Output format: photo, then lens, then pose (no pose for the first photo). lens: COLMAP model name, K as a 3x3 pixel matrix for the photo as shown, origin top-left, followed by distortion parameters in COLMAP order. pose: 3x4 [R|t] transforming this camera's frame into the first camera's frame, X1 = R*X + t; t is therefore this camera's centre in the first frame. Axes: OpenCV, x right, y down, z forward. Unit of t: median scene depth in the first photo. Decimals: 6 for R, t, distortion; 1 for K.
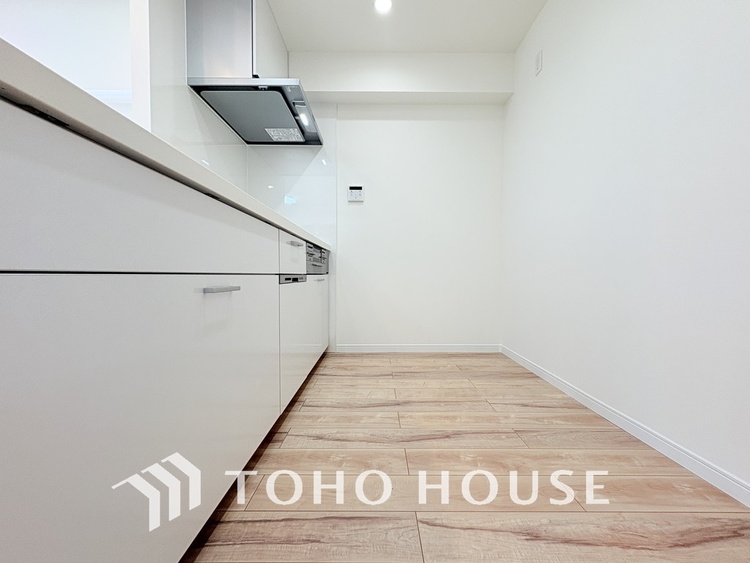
lens RADIAL K [[300.5, 0, 375.0], [0, 300.5, 281.5], [0, 0, 1]] dist [-0.002210, -0.000088]
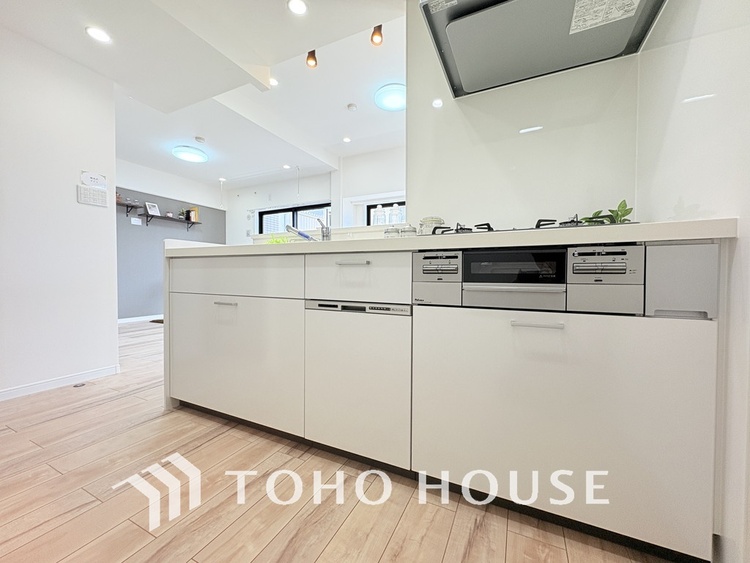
lens RADIAL K [[300.5, 0, 375.0], [0, 300.5, 281.5], [0, 0, 1]] dist [-0.002210, -0.000088]
pose [[-0.436788, 0.011171, -0.899495, 0.413936], [-0.024583, 0.999401, 0.024349, -0.096011], [0.899228, 0.032748, -0.436252, 1.400851]]
